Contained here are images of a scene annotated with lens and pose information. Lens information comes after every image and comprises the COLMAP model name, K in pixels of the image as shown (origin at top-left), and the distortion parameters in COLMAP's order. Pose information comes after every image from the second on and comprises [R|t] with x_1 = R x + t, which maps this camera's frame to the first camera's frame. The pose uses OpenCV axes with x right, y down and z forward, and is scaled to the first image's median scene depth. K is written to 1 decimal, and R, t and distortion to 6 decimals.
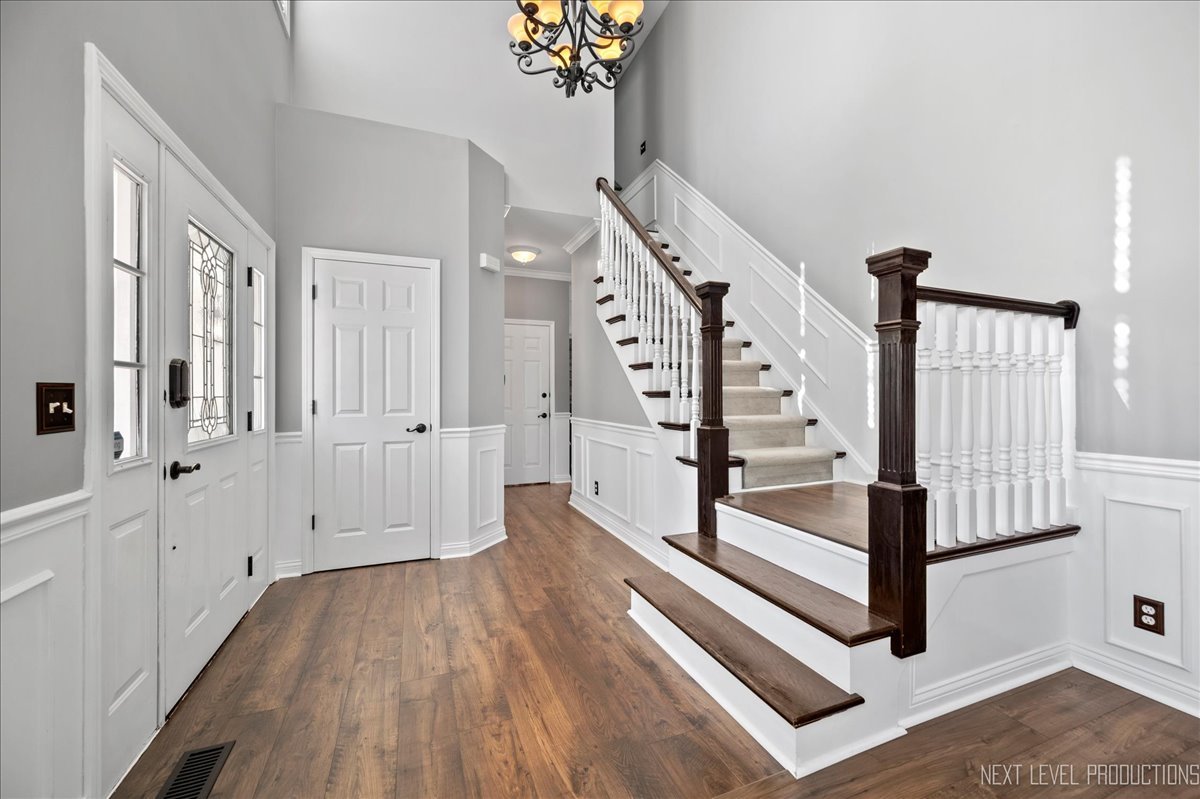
lens RADIAL K [[486.7, 0, 606.9], [0, 486.7, 392.7], [0, 0, 1]] dist [-0.009469, 0.000878]
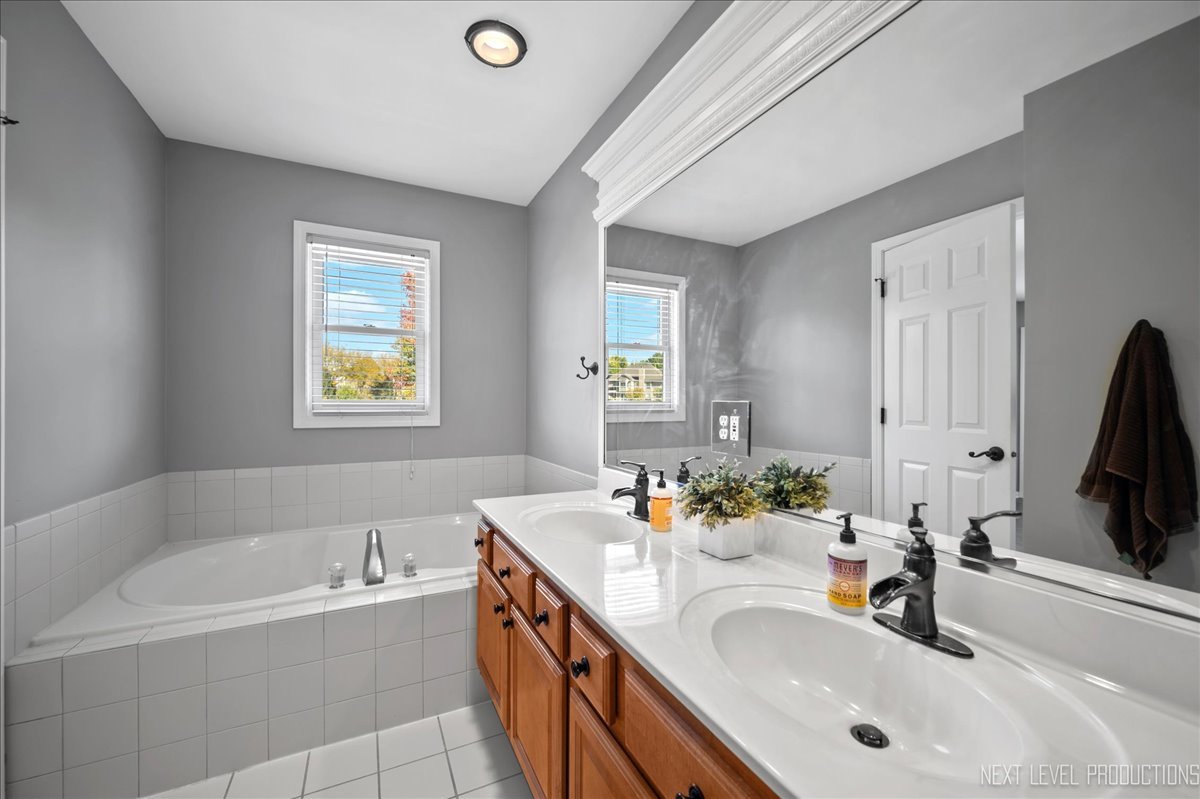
lens RADIAL K [[486.7, 0, 608.3], [0, 486.7, 396.0], [0, 0, 1]] dist [-0.009469, 0.000878]
pose [[0.081145, 0.000542, -0.996702, 0.279646], [0.000939, 0.999999, 0.000620, -0.007558], [0.996702, -0.000987, 0.081144, 0.508957]]
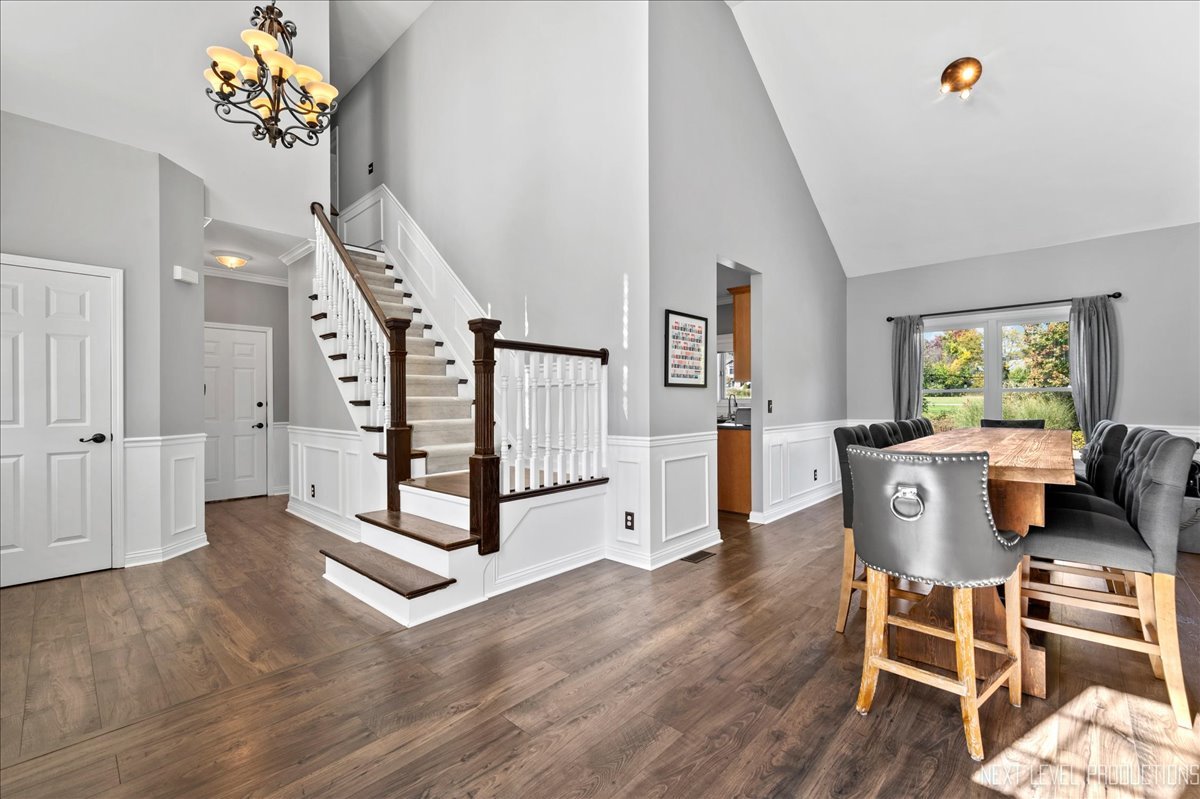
lens RADIAL K [[486.7, 0, 593.5], [0, 486.7, 403.2], [0, 0, 1]] dist [-0.009469, 0.000878]
pose [[0.897667, -0.003272, 0.440661, 0.109678], [0.001388, 0.999988, 0.004596, -0.001414], [-0.440671, -0.003514, 0.897662, -0.397785]]
